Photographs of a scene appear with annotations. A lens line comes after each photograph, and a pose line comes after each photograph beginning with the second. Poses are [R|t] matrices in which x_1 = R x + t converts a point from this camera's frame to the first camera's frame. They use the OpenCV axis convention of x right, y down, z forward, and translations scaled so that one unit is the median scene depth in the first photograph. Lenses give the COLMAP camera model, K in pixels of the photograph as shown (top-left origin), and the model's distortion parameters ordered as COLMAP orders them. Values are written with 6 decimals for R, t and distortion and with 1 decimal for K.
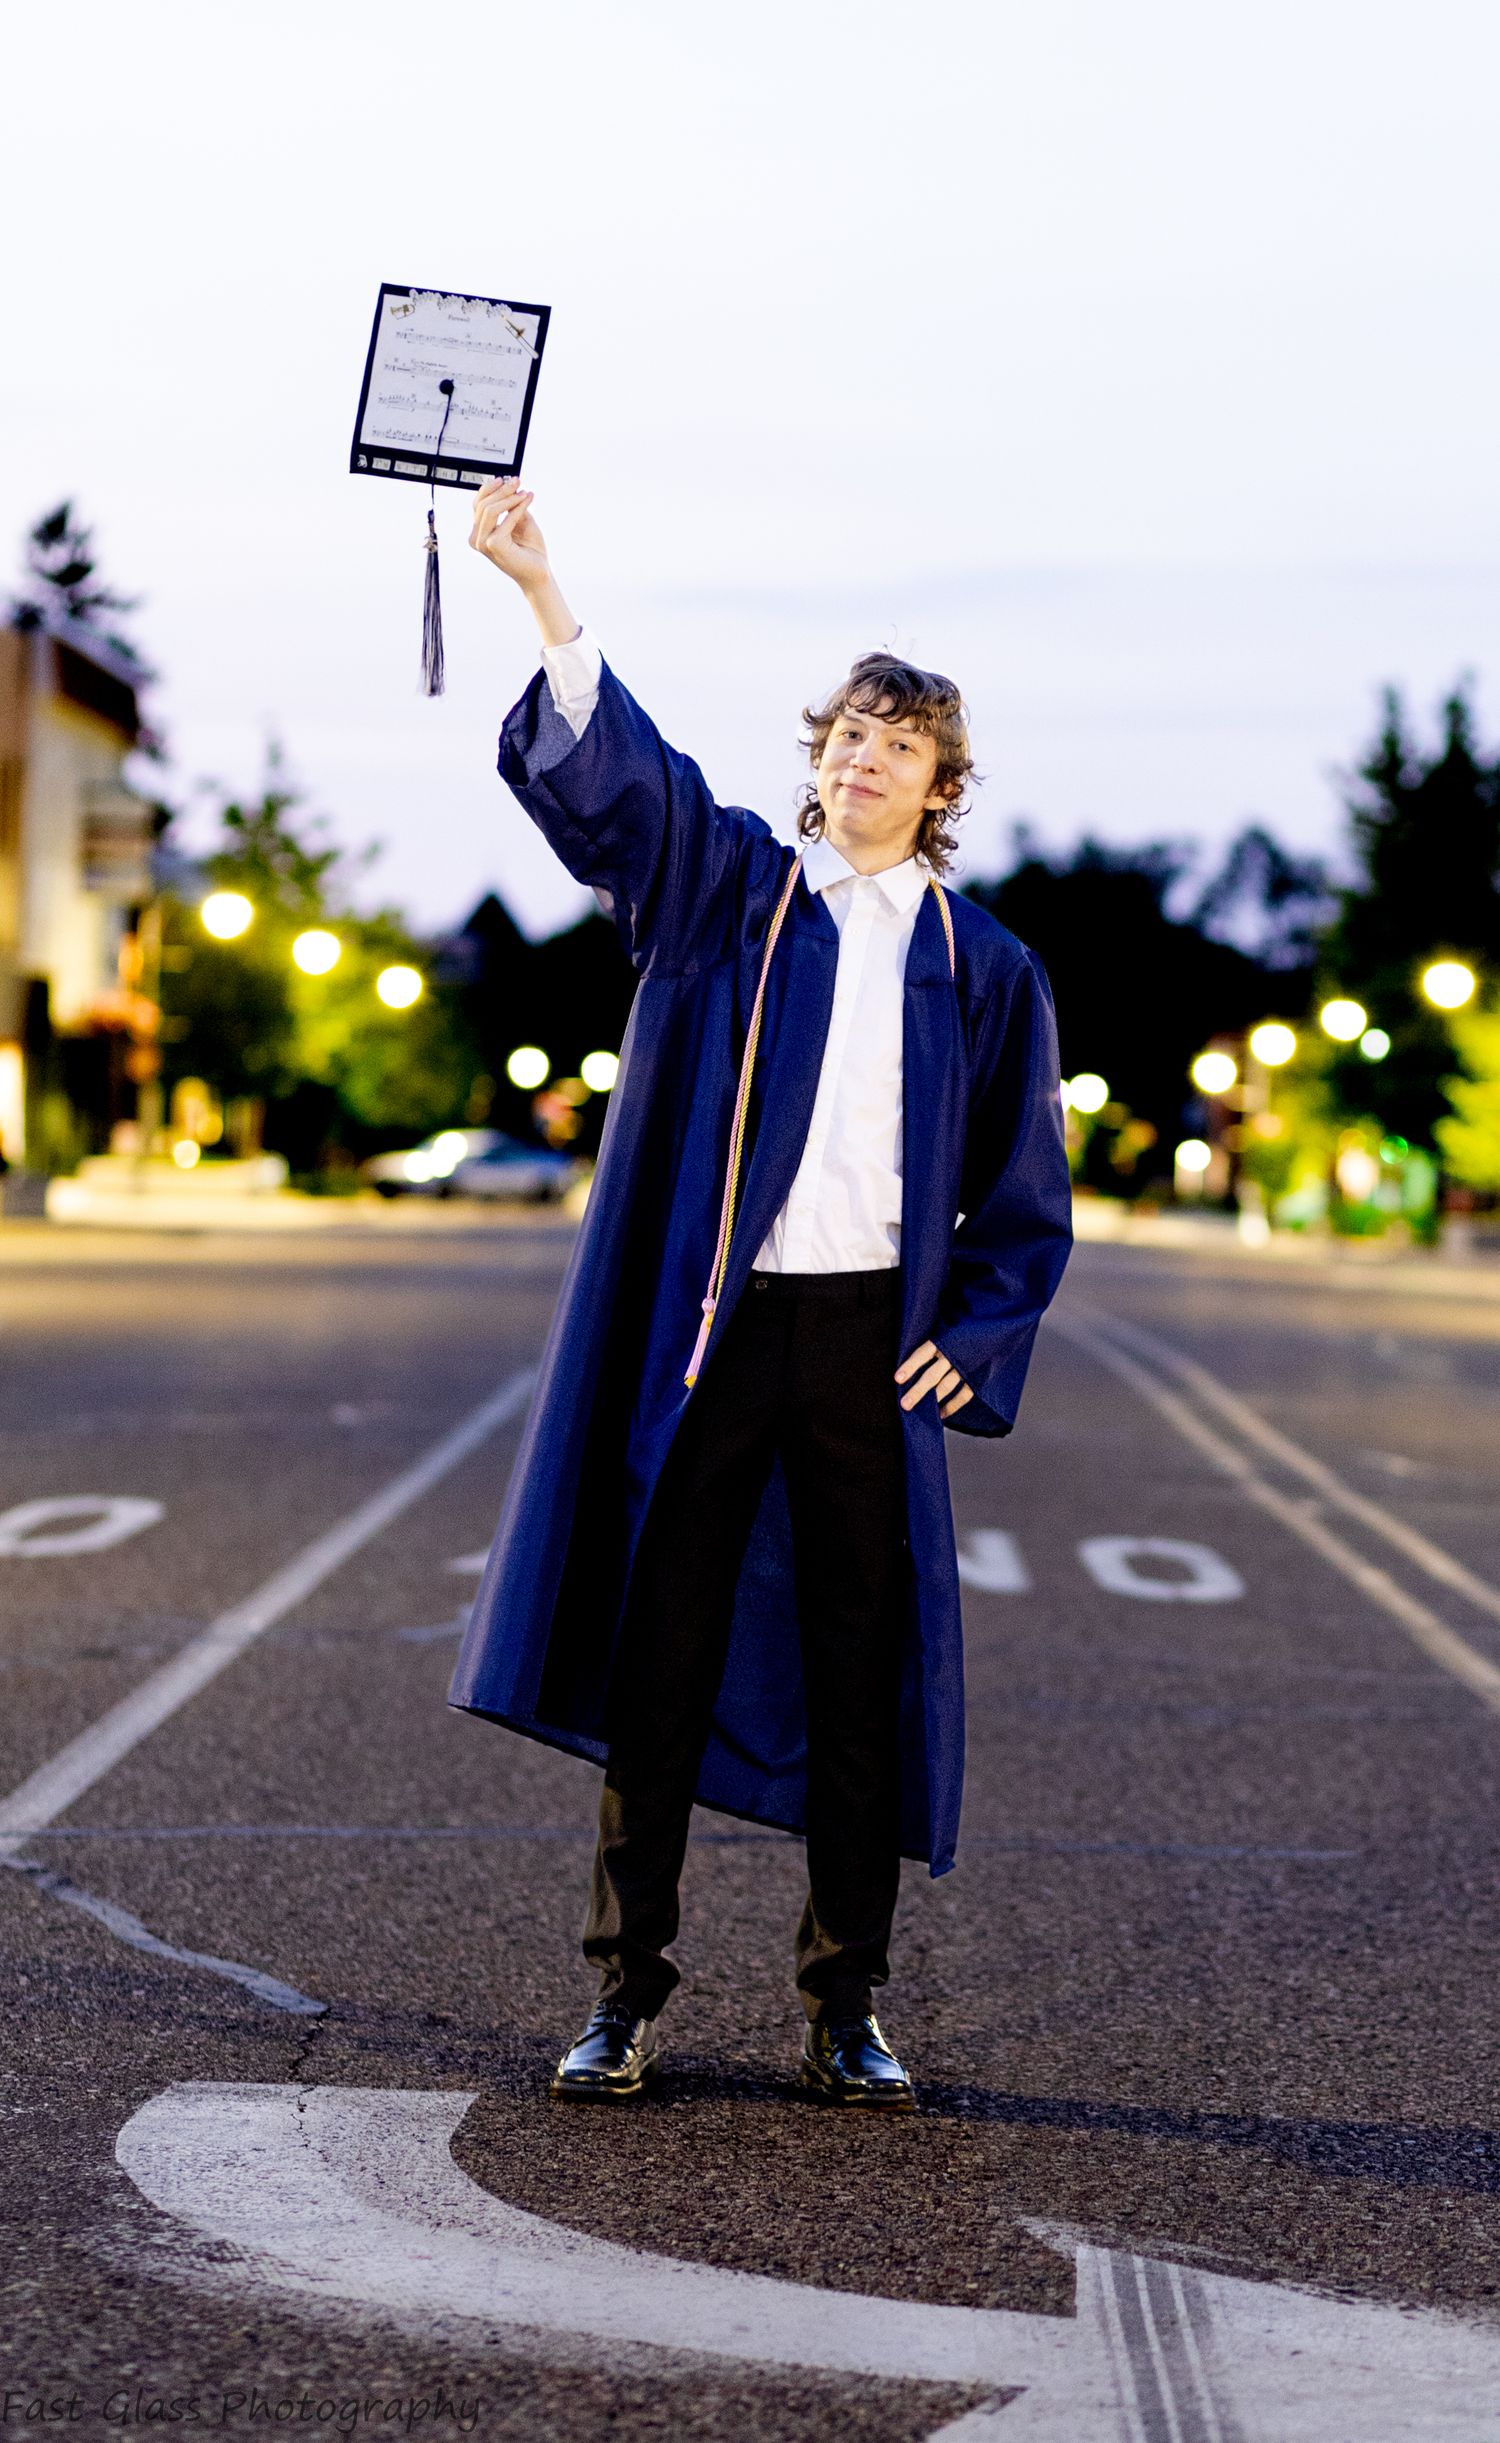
lens RADIAL K [[6293.1, 0, 750.0], [0, 6293.1, 1221.5], [0, 0, 1]] dist [-0.056050, -1.041983]
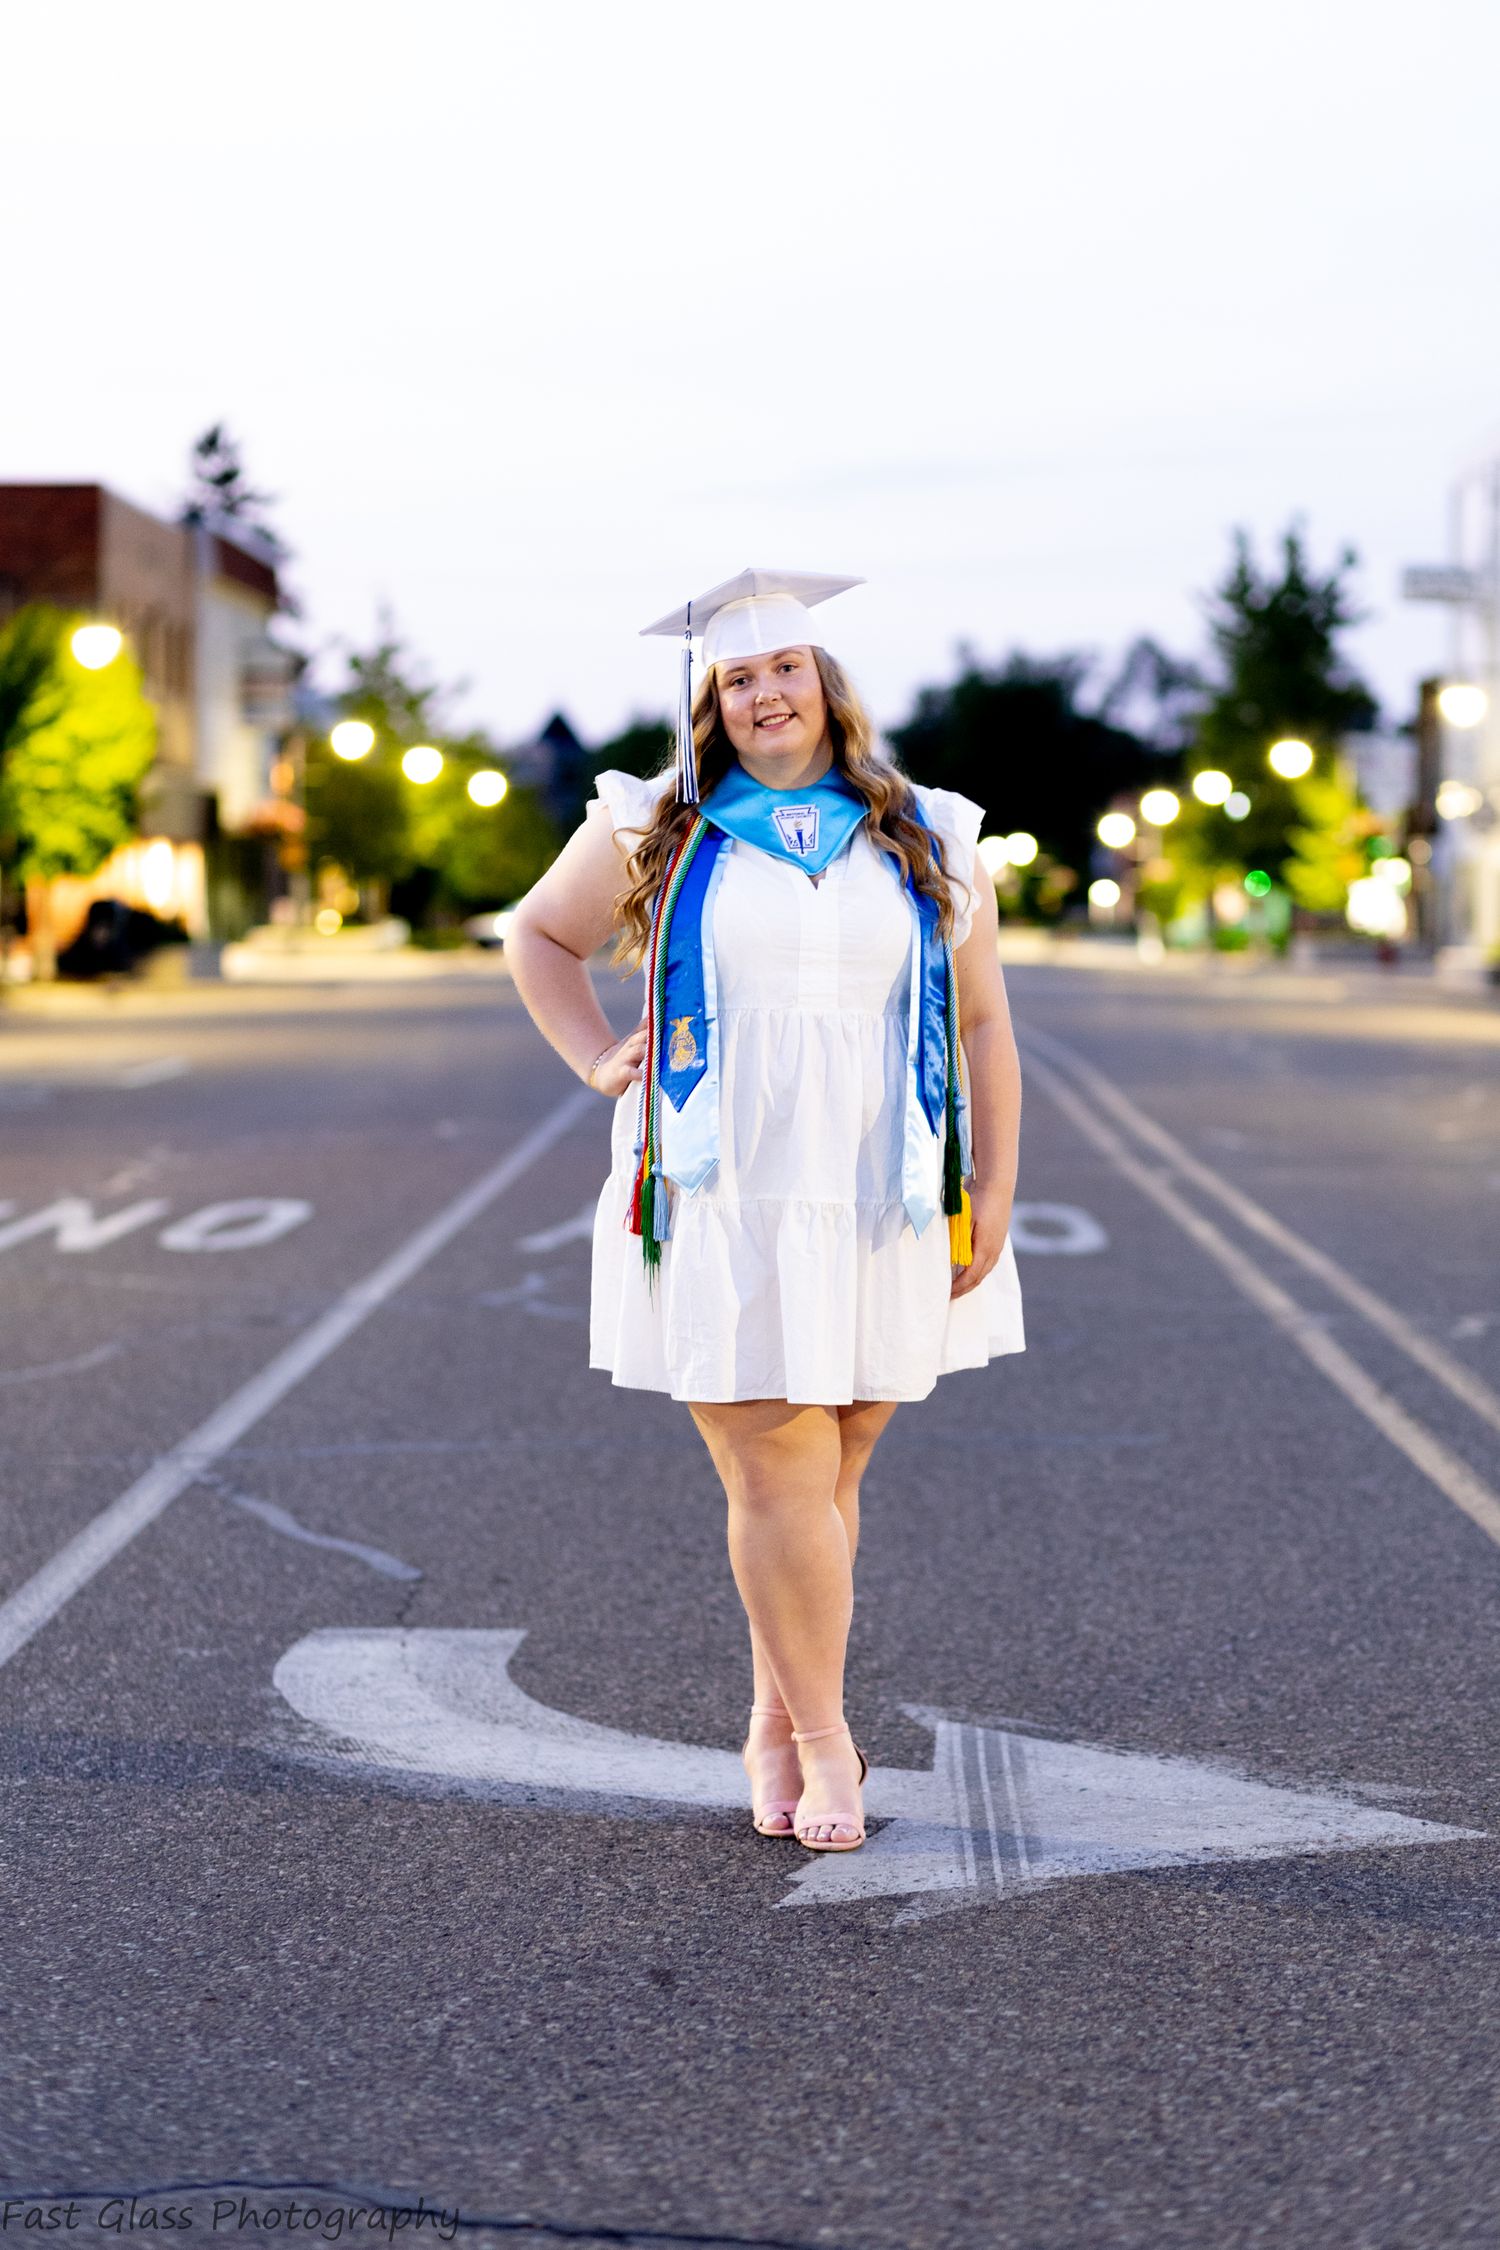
lens RADIAL K [[5469.9, 0, 750.0], [0, 5469.9, 1125.0], [0, 0, 1]] dist [-0.022135, -4.840346]
pose [[0.999083, -0.035232, -0.024346, 0.038564], [0.036323, 0.998284, 0.045931, -0.028761], [0.022686, -0.046774, 0.998648, -0.216273]]
